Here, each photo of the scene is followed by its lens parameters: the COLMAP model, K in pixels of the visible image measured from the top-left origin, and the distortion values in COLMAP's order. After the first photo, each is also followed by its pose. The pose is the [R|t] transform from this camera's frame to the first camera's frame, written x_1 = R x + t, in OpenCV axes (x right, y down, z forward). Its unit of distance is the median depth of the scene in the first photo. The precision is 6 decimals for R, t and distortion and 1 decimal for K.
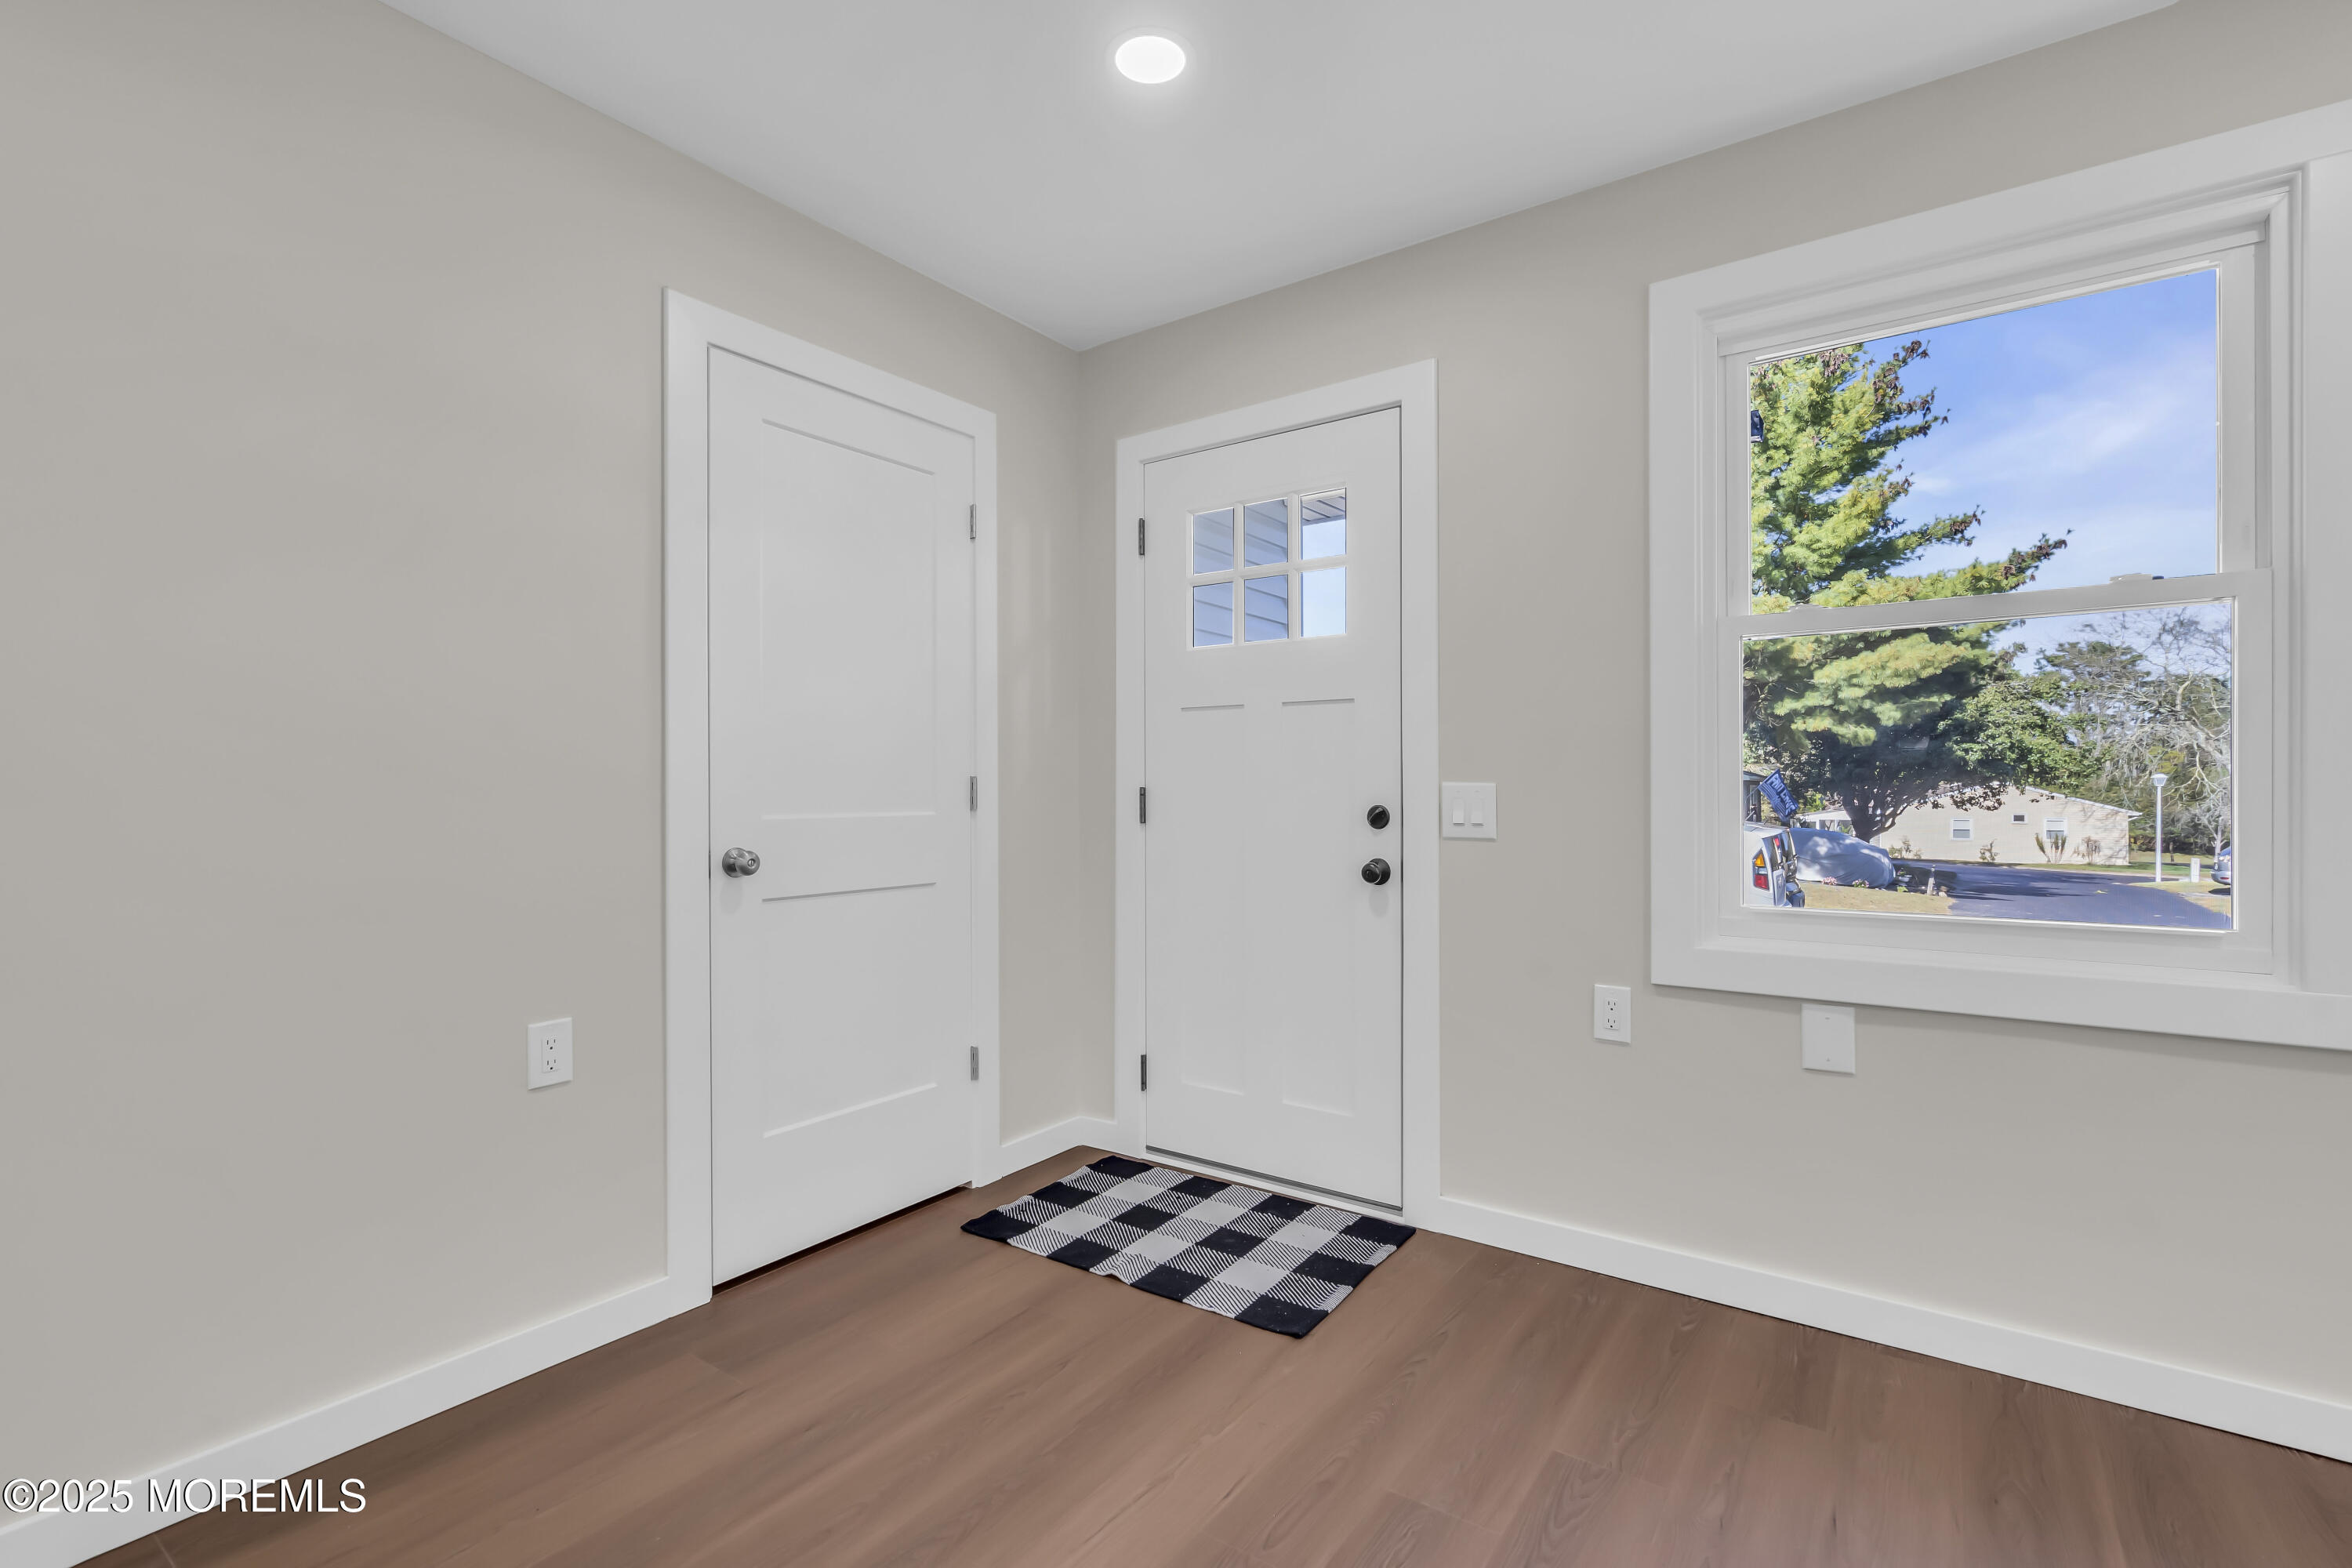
lens RADIAL K [[1057.2, 0, 1187.1], [0, 1057.2, 791.8], [0, 0, 1]] dist [0.001678, 0.000024]
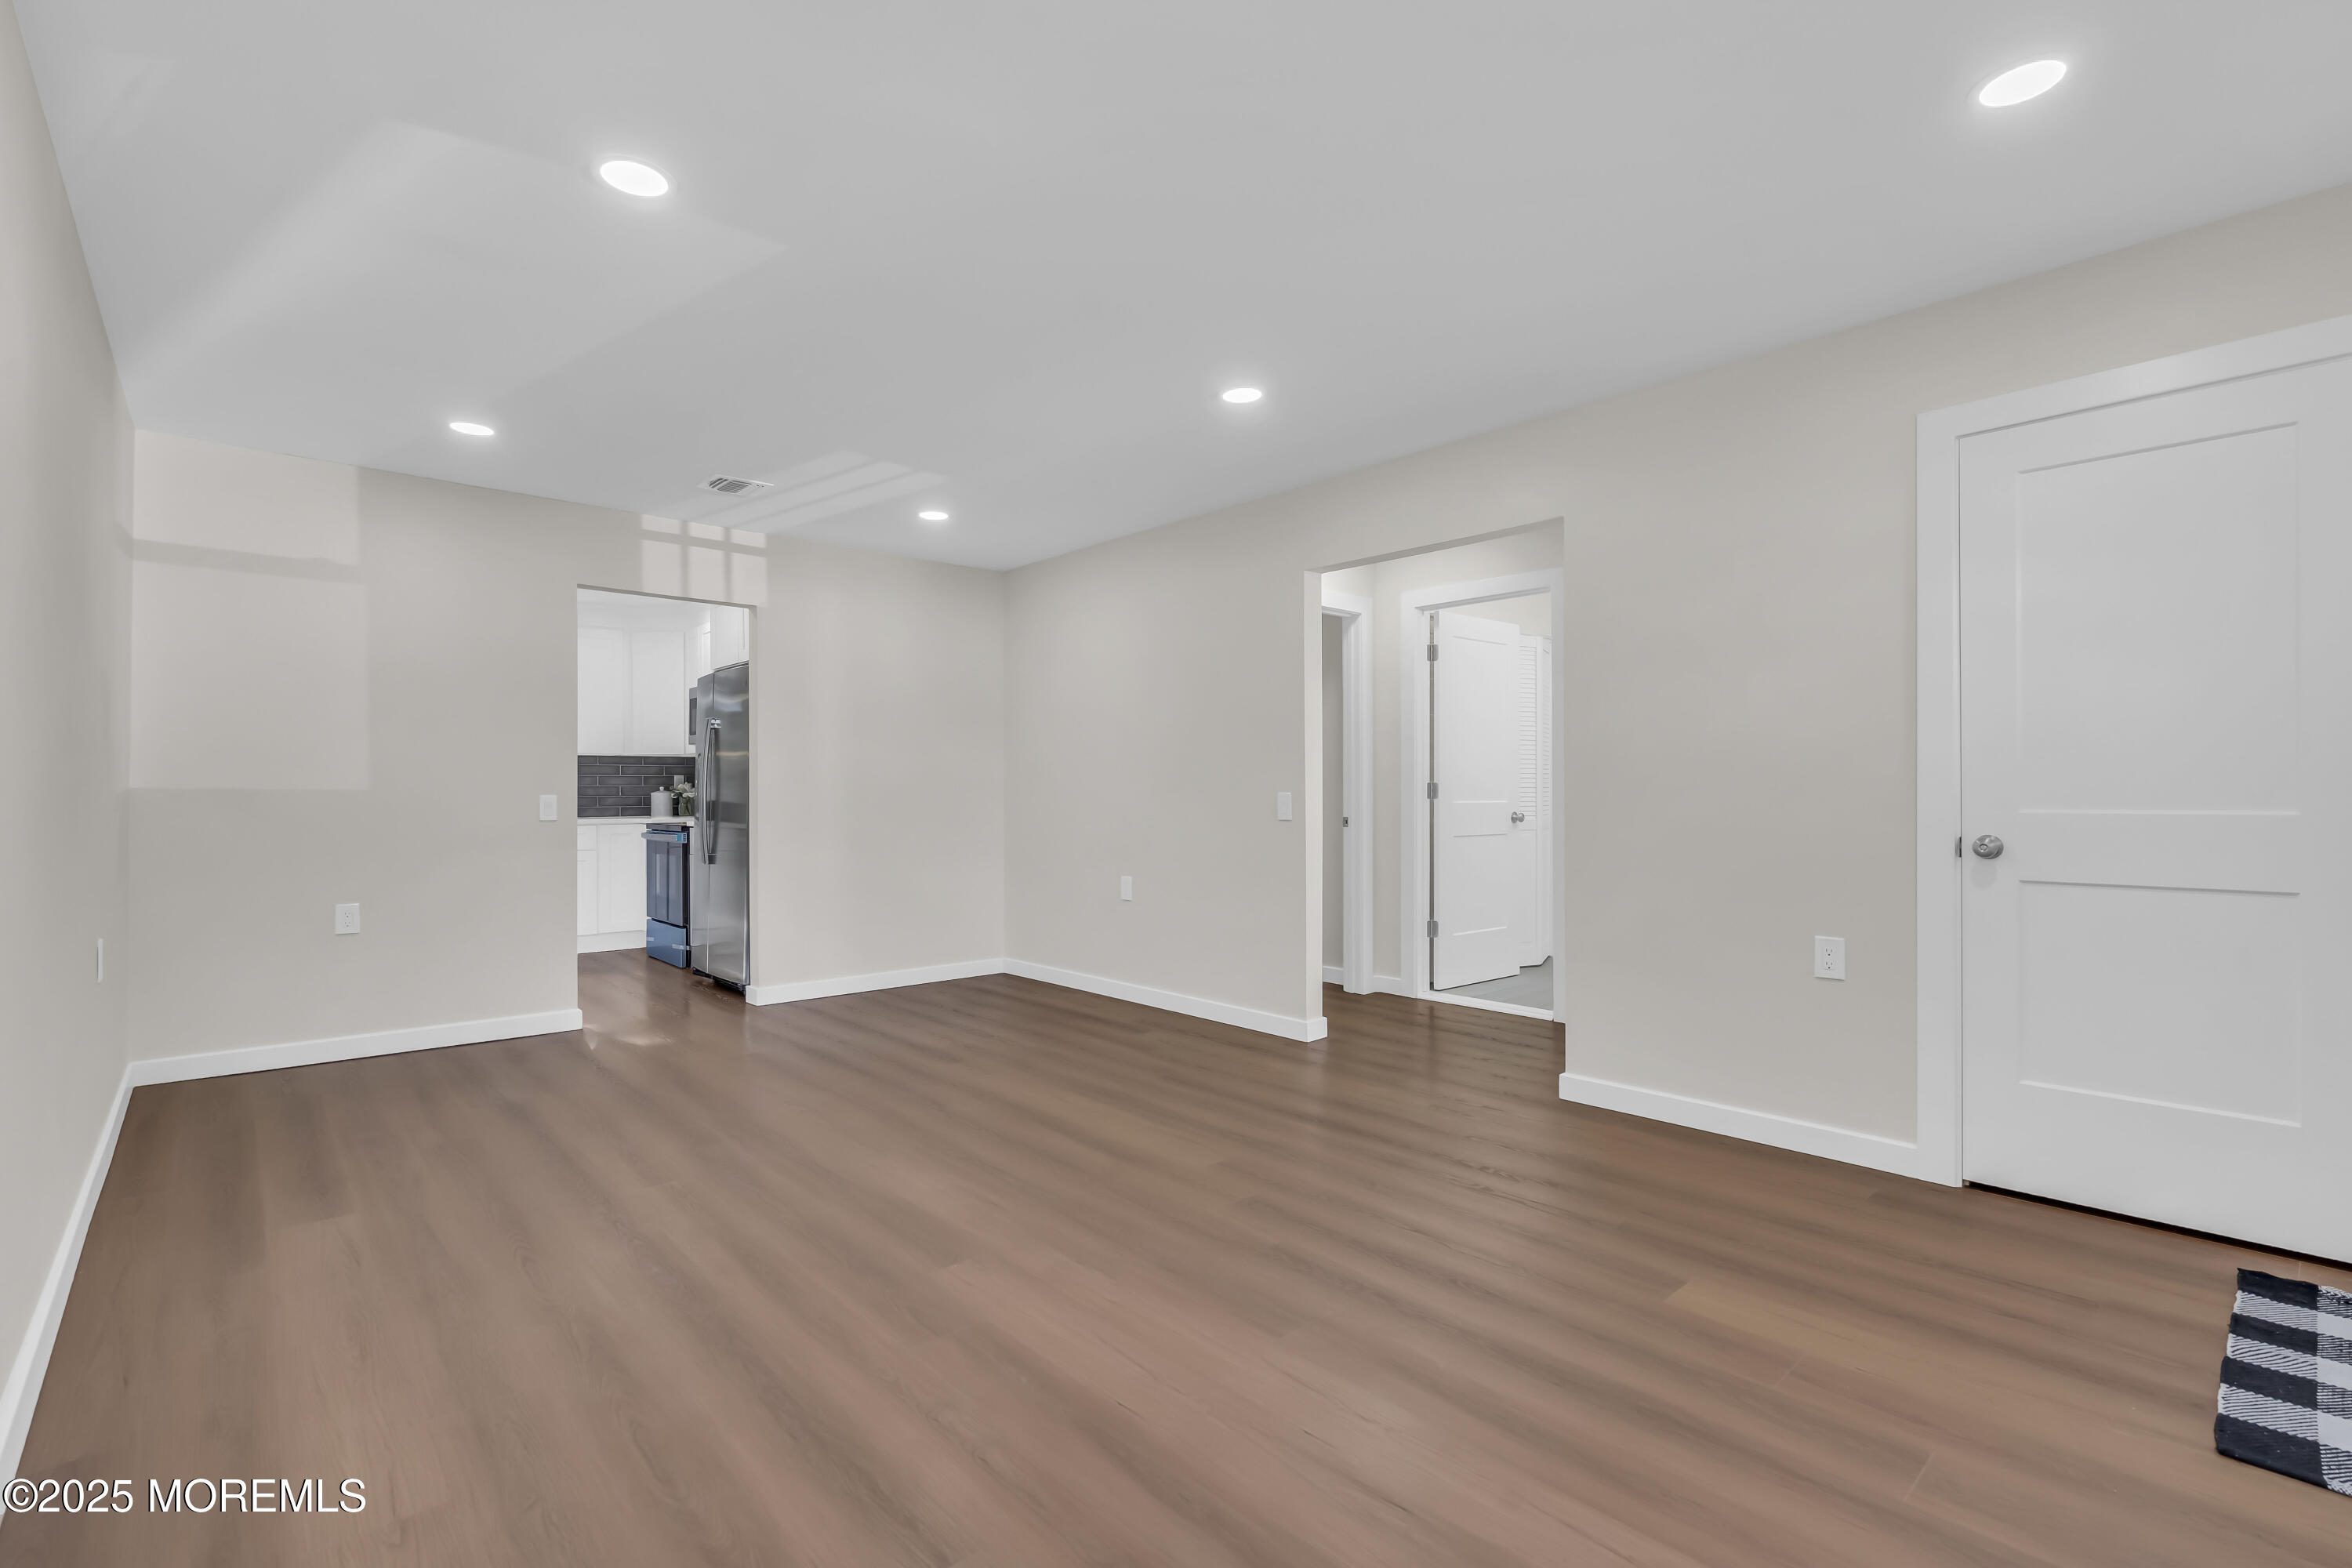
lens RADIAL K [[1057.2, 0, 1187.4], [0, 1057.2, 799.1], [0, 0, 1]] dist [0.001678, 0.000024]
pose [[-0.205310, 0.012195, -0.978621, 0.097703], [0.008706, 0.999906, 0.010634, -0.001026], [0.978658, -0.006337, -0.205396, 0.034625]]
